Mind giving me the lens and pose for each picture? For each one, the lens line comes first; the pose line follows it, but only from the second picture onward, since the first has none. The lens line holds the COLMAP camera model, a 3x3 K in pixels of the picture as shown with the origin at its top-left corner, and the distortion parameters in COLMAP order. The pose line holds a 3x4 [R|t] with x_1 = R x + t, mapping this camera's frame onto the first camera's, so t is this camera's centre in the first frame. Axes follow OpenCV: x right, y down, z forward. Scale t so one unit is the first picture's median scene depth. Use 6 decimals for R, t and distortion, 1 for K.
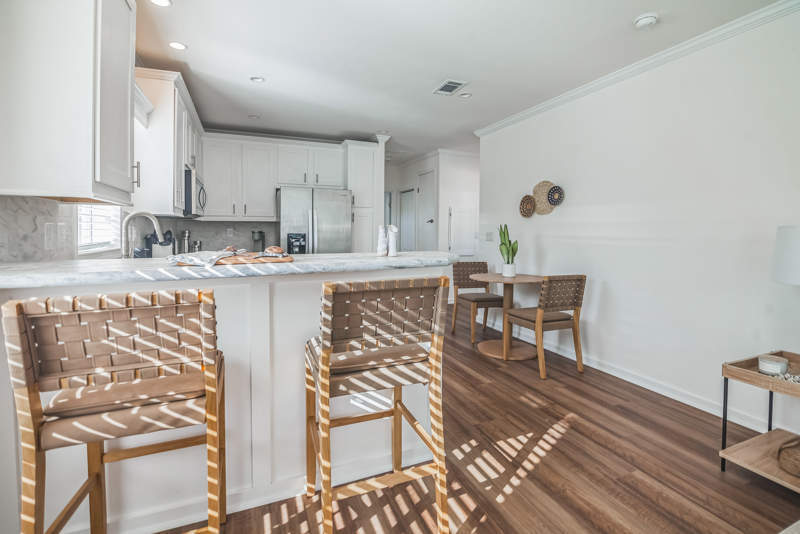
lens RADIAL K [[375.3, 0, 403.3], [0, 375.3, 239.5], [0, 0, 1]] dist [-0.014574, -0.000039]
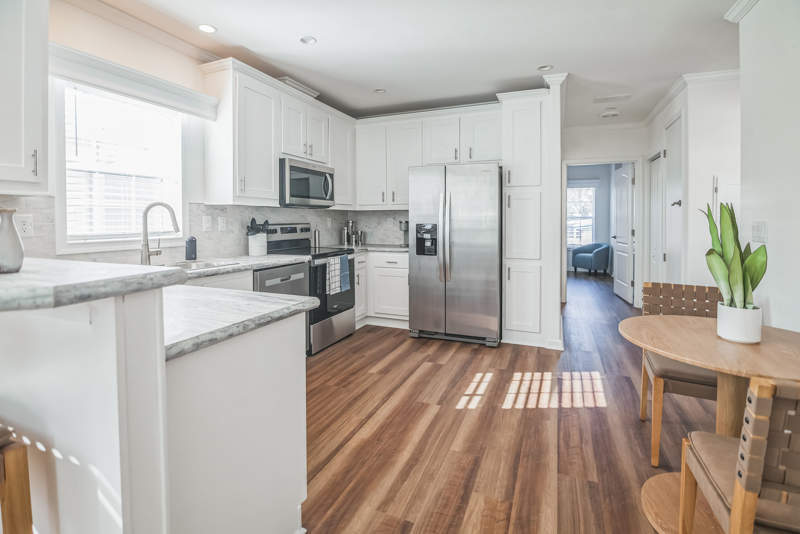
lens RADIAL K [[378.3, 0, 403.9], [0, 378.3, 218.3], [0, 0, 1]] dist [-0.015967, -0.000339]
pose [[0.707431, -0.006932, -0.706749, 0.360751], [-0.014113, 0.999614, -0.023930, -0.011303], [0.706642, 0.026903, 0.707060, 0.574125]]
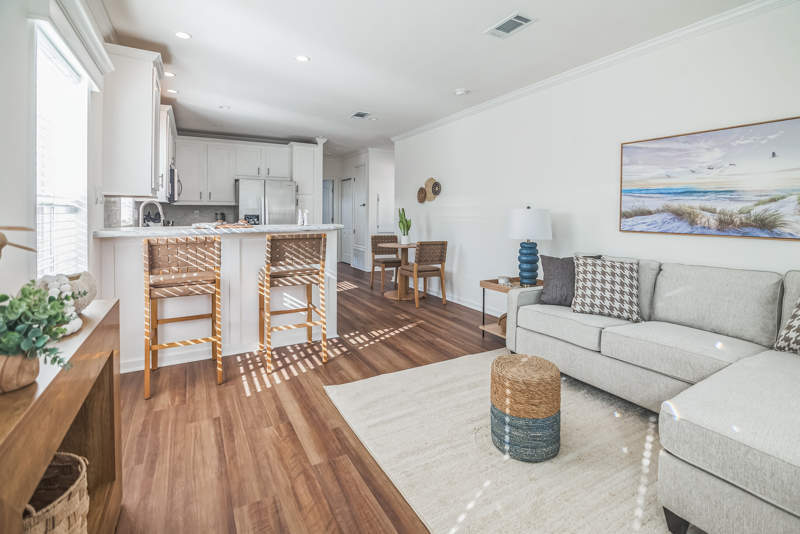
lens RADIAL K [[378.3, 0, 403.9], [0, 378.3, 218.3], [0, 0, 1]] dist [-0.015967, -0.000339]
pose [[0.993825, -0.001840, 0.110941, 0.134793], [0.002827, 0.999958, -0.008742, 0.013773], [-0.110920, 0.009002, 0.993789, -0.514386]]
